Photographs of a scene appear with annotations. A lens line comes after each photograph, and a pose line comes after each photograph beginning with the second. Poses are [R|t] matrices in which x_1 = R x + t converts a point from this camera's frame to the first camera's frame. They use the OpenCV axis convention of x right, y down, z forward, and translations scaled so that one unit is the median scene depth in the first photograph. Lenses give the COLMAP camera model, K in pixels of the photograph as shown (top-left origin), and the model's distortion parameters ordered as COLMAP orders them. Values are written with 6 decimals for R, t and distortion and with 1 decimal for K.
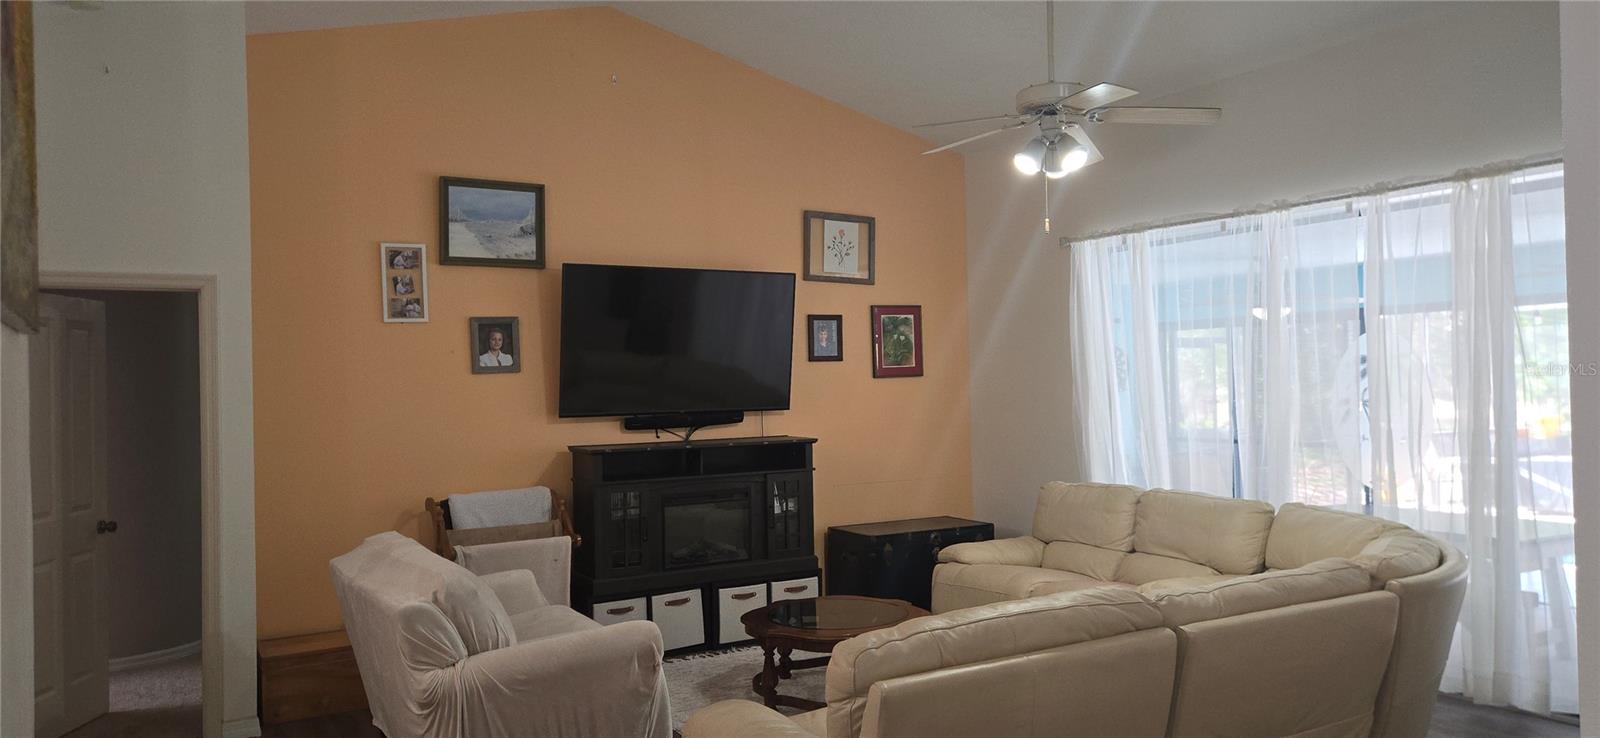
lens RADIAL K [[1089.7, 0, 799.7], [0, 1089.7, 362.4], [0, 0, 1]] dist [0.073725, -0.046801]
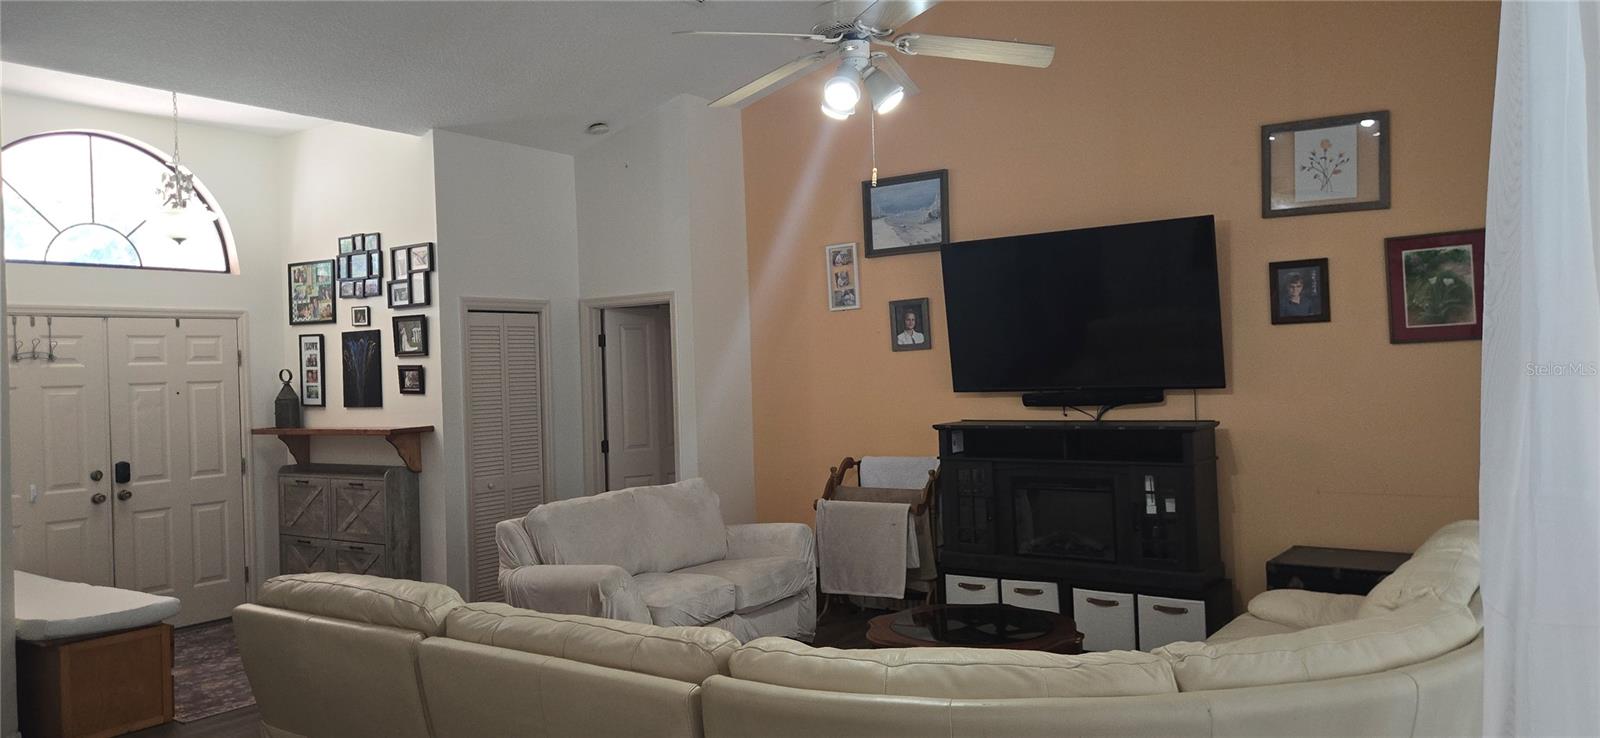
lens RADIAL K [[1127.6, 0, 788.9], [0, 1127.6, 357.0], [0, 0, 1]] dist [0.033416, -0.033881]
pose [[0.367887, -0.008677, -0.929830, 0.704850], [0.037597, 0.999278, 0.005550, 0.005341], [0.929110, -0.037000, 0.367947, 0.453559]]
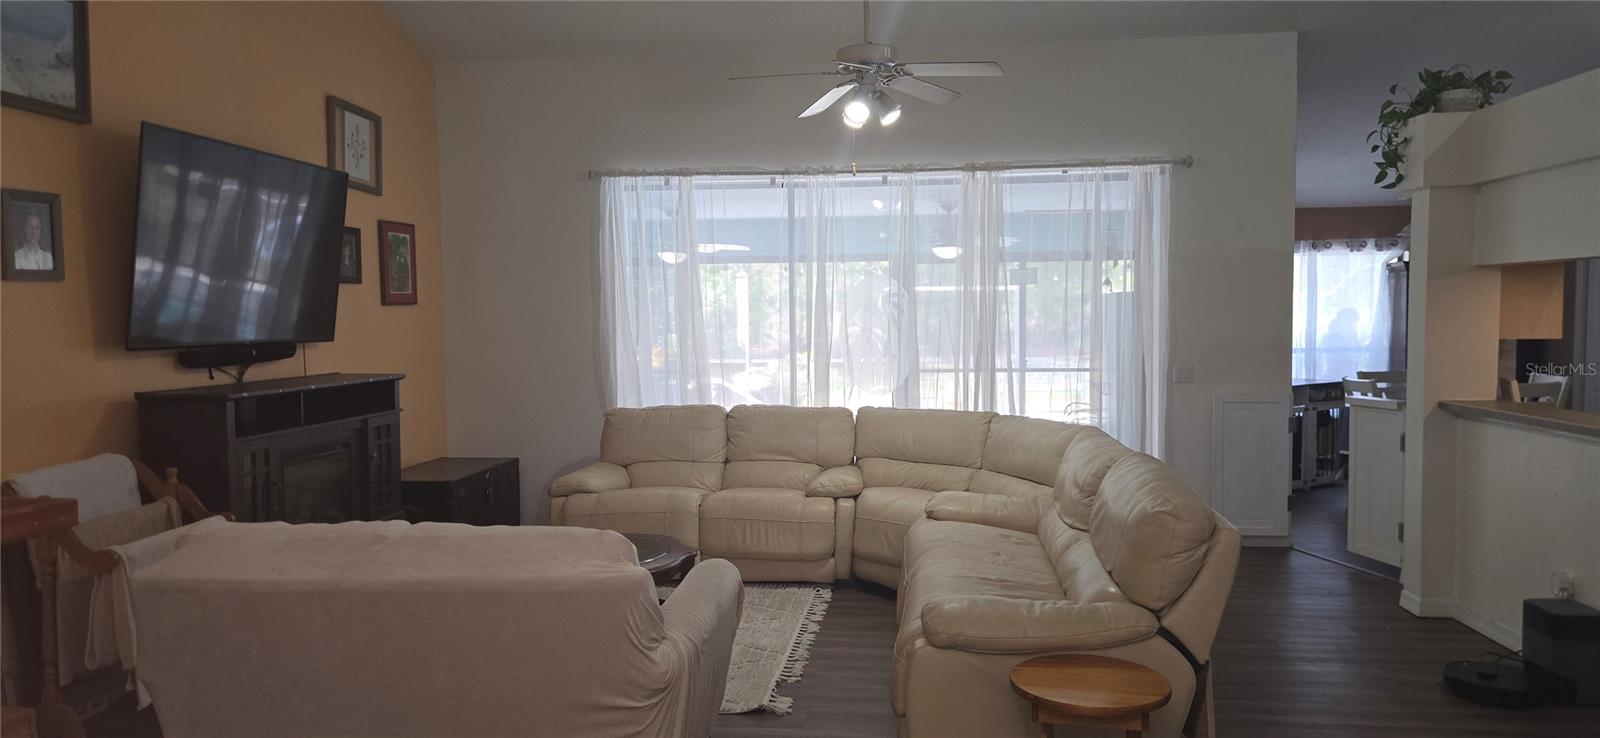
lens RADIAL K [[1089.7, 0, 803.4], [0, 1089.7, 364.5], [0, 0, 1]] dist [0.073725, -0.046801]
pose [[0.601344, -0.022908, 0.798662, -0.506590], [-0.018655, 0.998914, 0.042698, 0.021298], [-0.798773, -0.040575, 0.600263, 0.250419]]
